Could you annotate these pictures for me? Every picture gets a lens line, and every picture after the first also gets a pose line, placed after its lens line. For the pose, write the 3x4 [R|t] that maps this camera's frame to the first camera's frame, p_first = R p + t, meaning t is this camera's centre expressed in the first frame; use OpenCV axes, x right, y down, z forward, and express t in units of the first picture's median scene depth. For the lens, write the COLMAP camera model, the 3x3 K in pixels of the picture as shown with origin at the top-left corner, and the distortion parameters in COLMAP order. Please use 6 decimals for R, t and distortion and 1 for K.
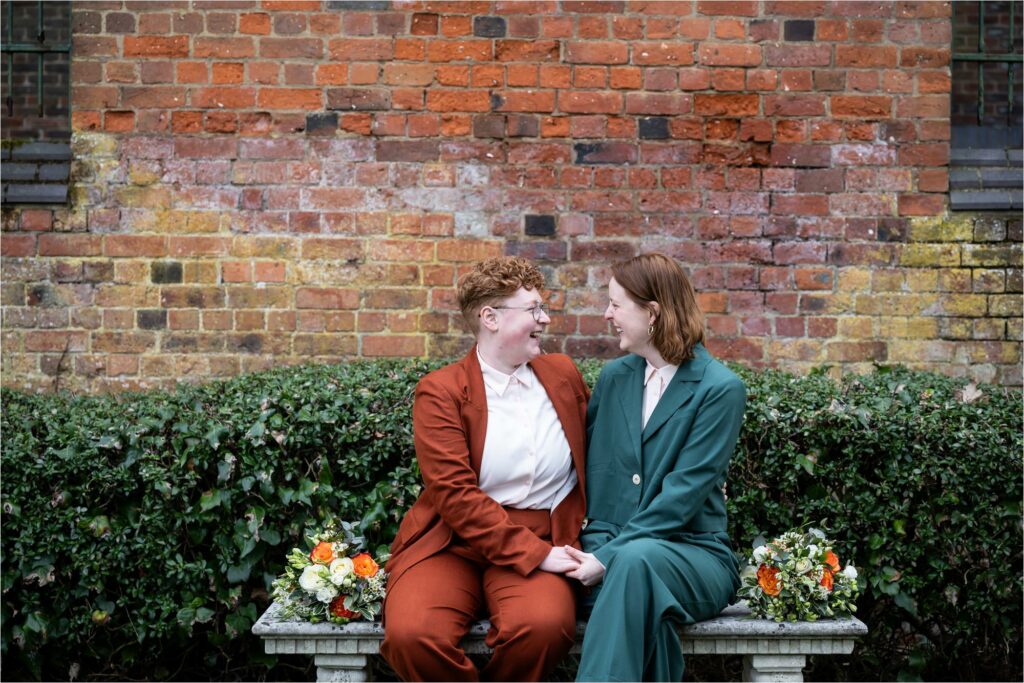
lens RADIAL K [[2708.7, 0, 512.0], [0, 2708.7, 341.5], [0, 0, 1]] dist [0.051469, -0.599795]
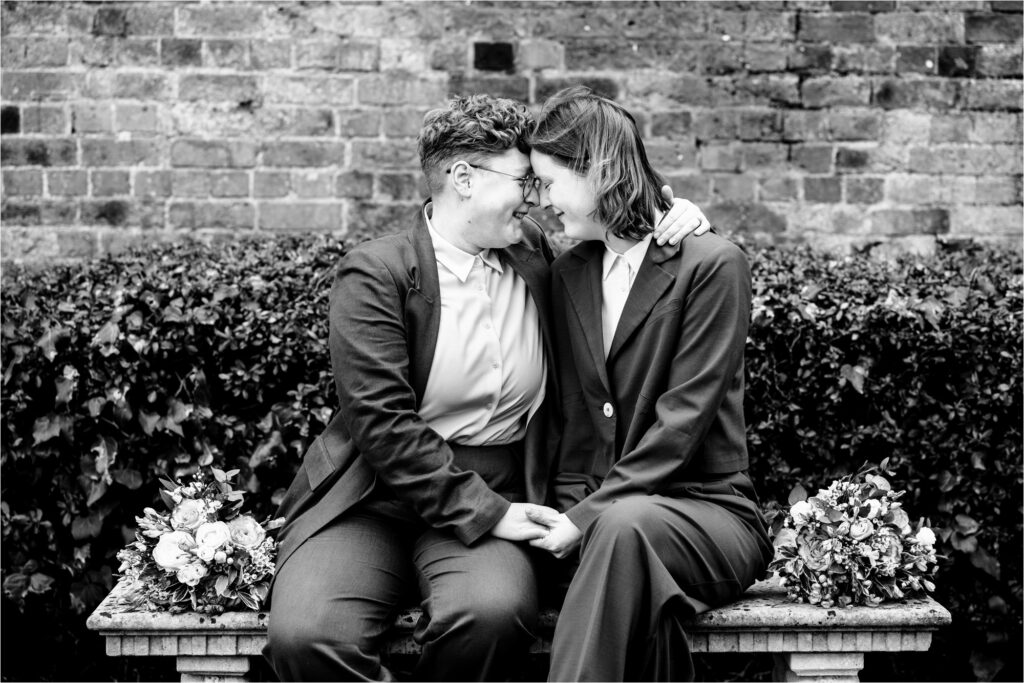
lens RADIAL K [[2708.7, 0, 512.0], [0, 2708.7, 341.5], [0, 0, 1]] dist [0.051469, -0.599795]
pose [[0.999899, -0.003139, 0.013851, 0.005200], [0.002367, 0.998461, 0.055404, -0.005736], [-0.014003, -0.055365, 0.998368, 0.263539]]
